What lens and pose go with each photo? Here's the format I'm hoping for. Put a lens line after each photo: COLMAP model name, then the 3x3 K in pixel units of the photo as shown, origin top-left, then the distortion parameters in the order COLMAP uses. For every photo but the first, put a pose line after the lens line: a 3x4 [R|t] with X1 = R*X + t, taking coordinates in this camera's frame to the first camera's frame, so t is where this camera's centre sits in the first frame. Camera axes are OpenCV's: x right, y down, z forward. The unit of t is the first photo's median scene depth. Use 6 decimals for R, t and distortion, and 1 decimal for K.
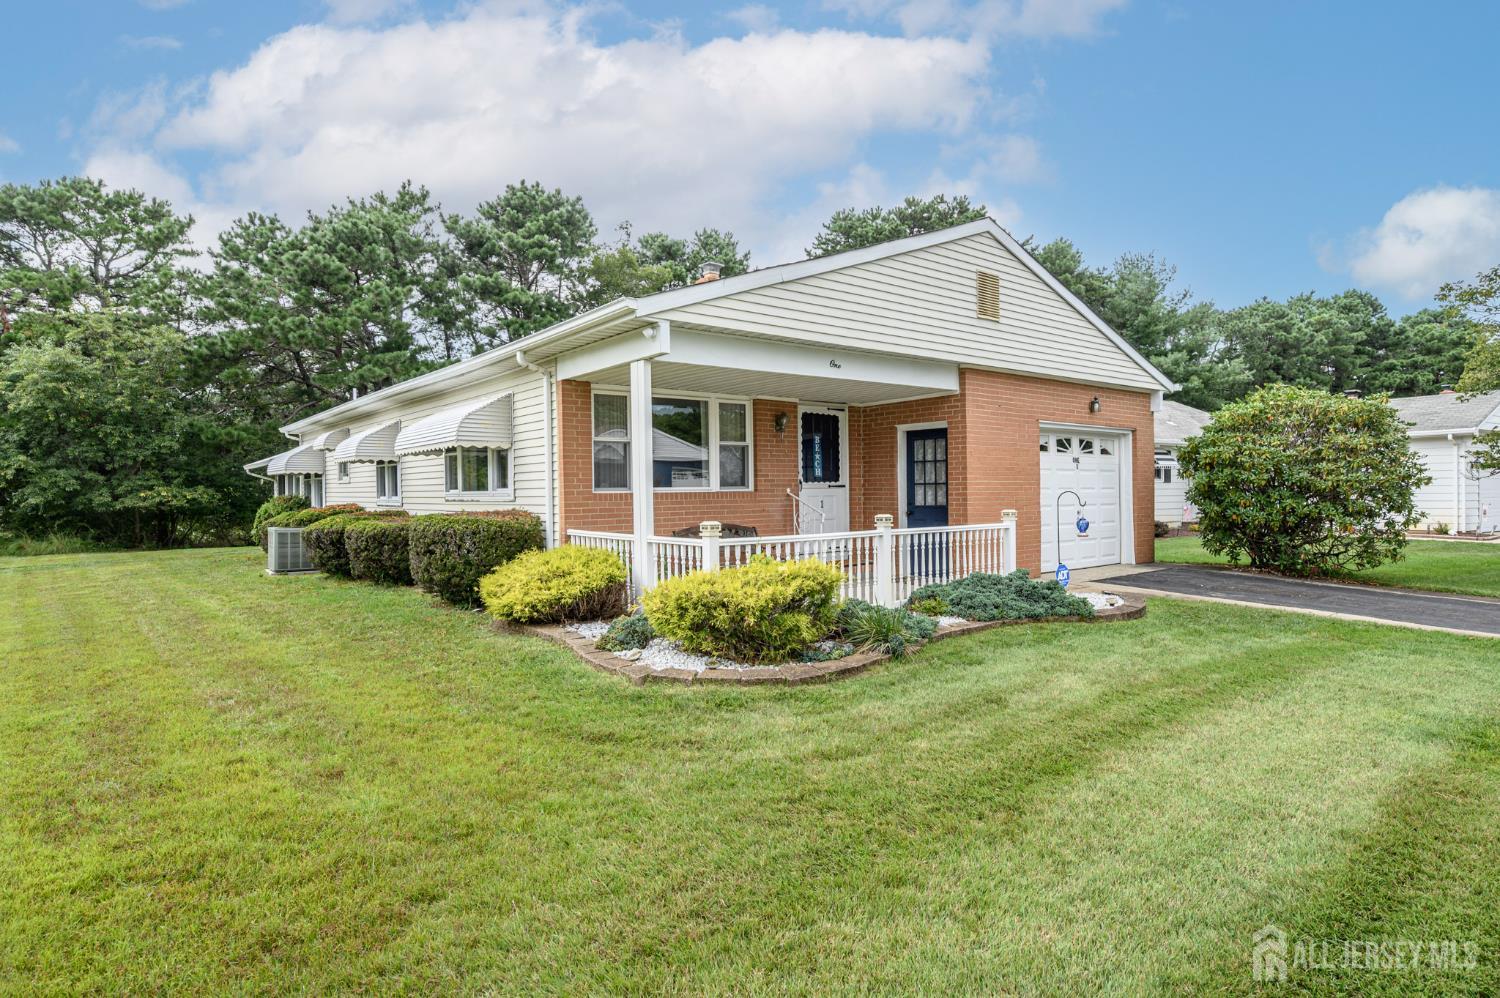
lens RADIAL K [[808.6, 0, 747.1], [0, 808.6, 495.3], [0, 0, 1]] dist [0.000173, 0.000238]
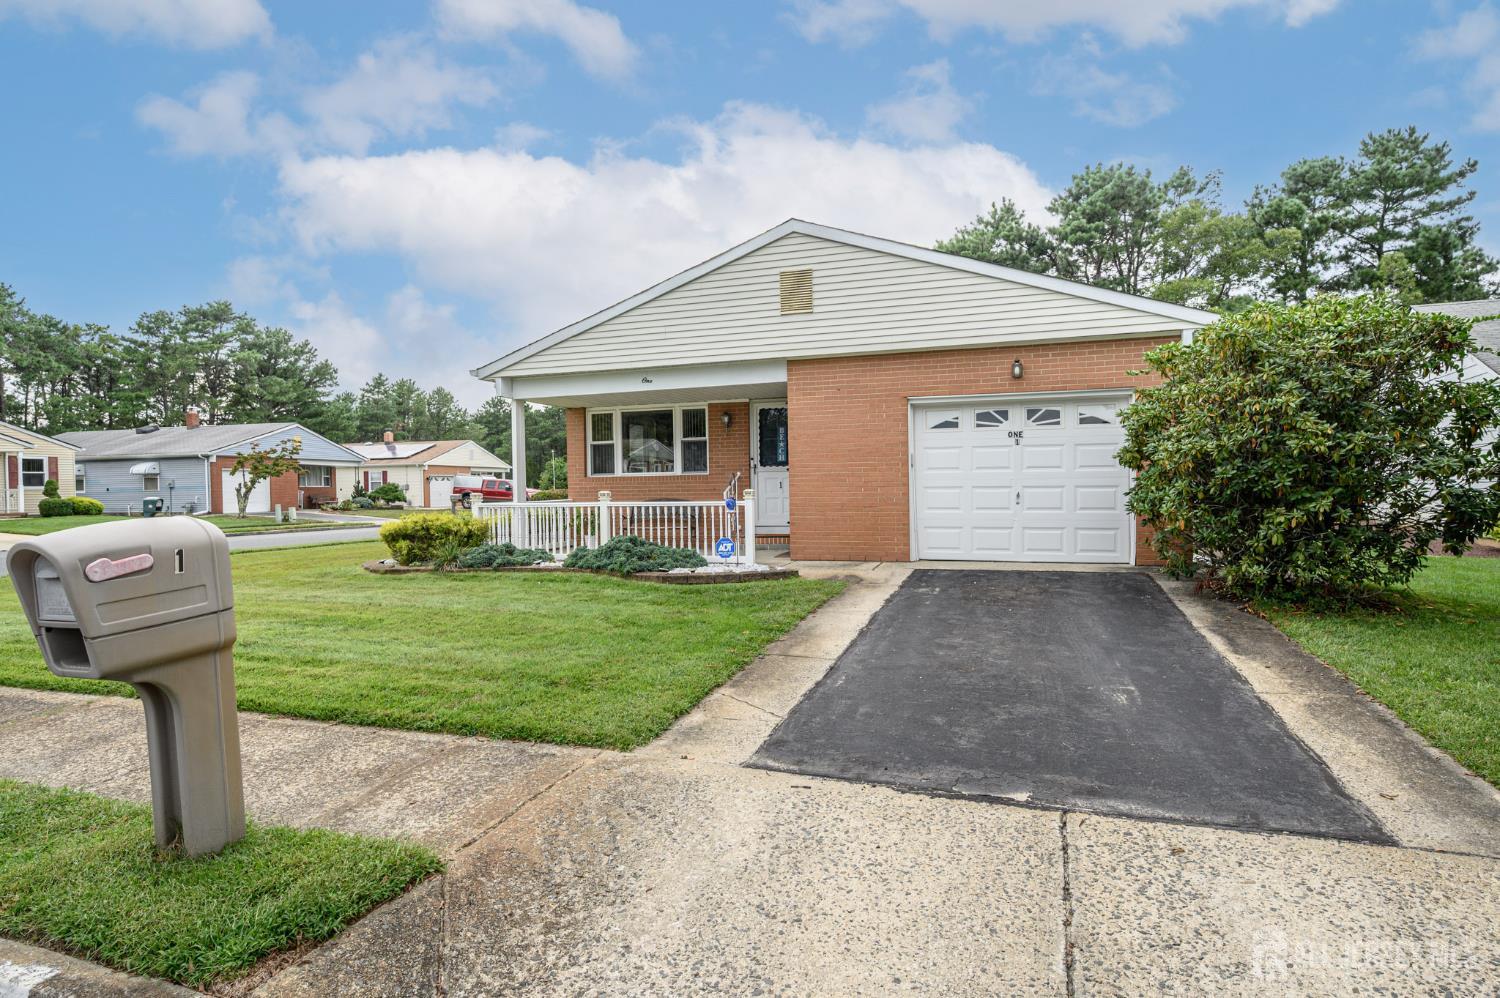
lens RADIAL K [[808.6, 0, 748.3], [0, 808.6, 494.4], [0, 0, 1]] dist [0.000173, 0.000238]
pose [[0.532898, 0.012706, -0.846084, 1.112304], [0.002635, 0.999857, 0.016676, 0.005081], [0.846175, -0.011116, 0.532789, 0.349503]]
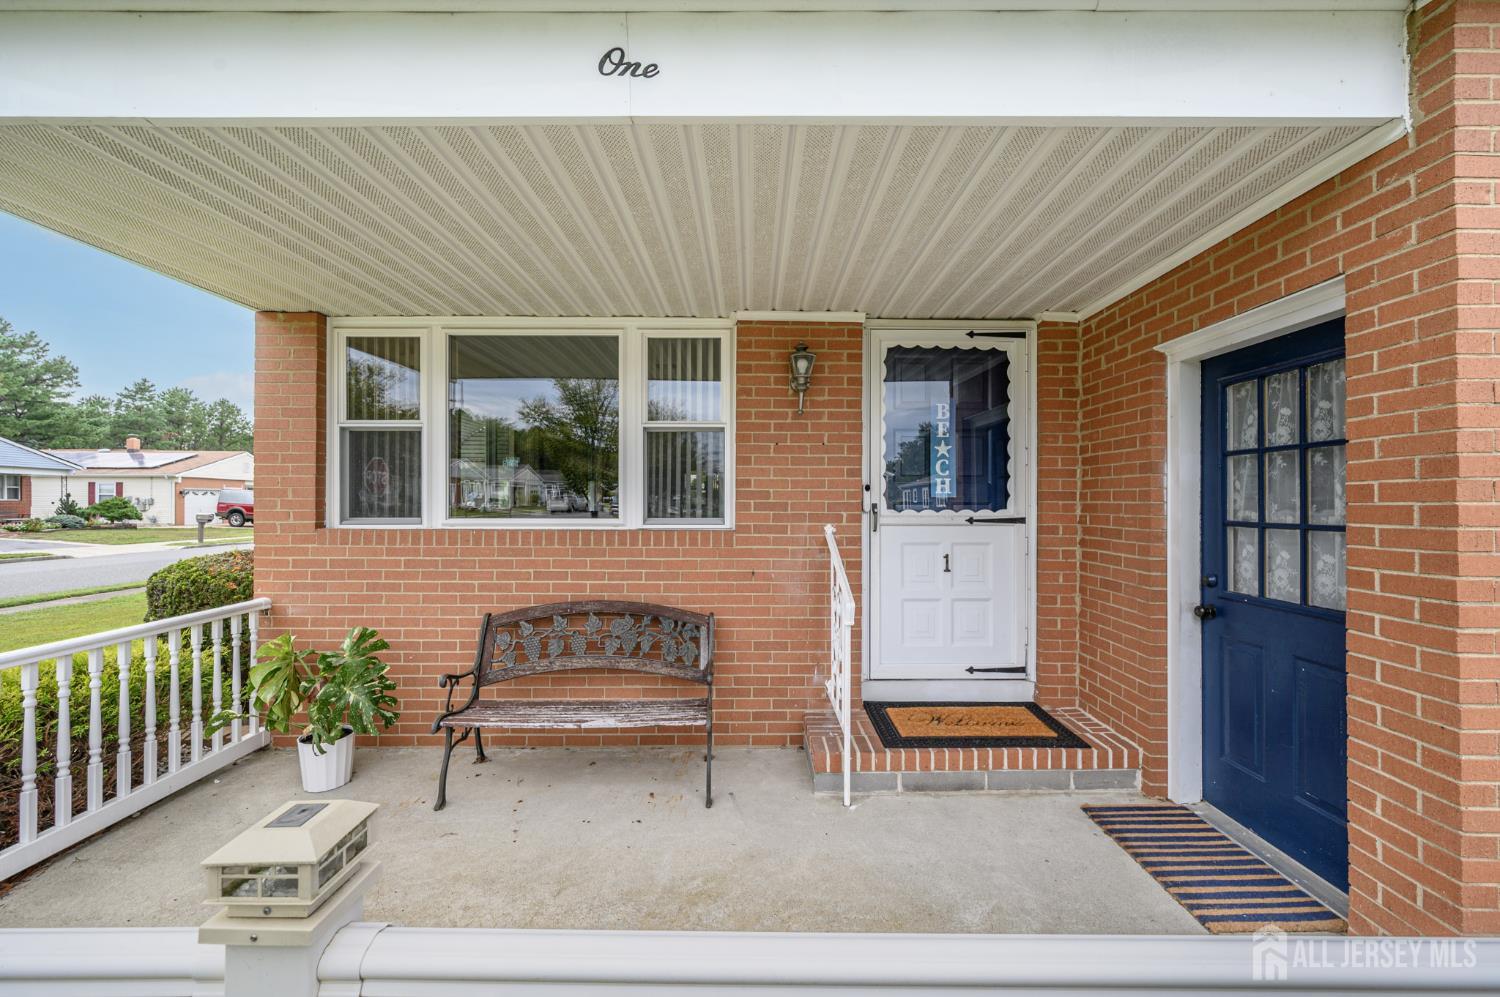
lens RADIAL K [[595.2, 0, 749.5], [0, 595.2, 501.5], [0, 0, 1]] dist [-0.000271, 0.000181]
pose [[0.784543, 0.013433, -0.619929, 0.212659], [-0.015932, 0.999872, 0.001503, -0.020691], [0.619869, 0.008697, 0.784657, 0.727568]]
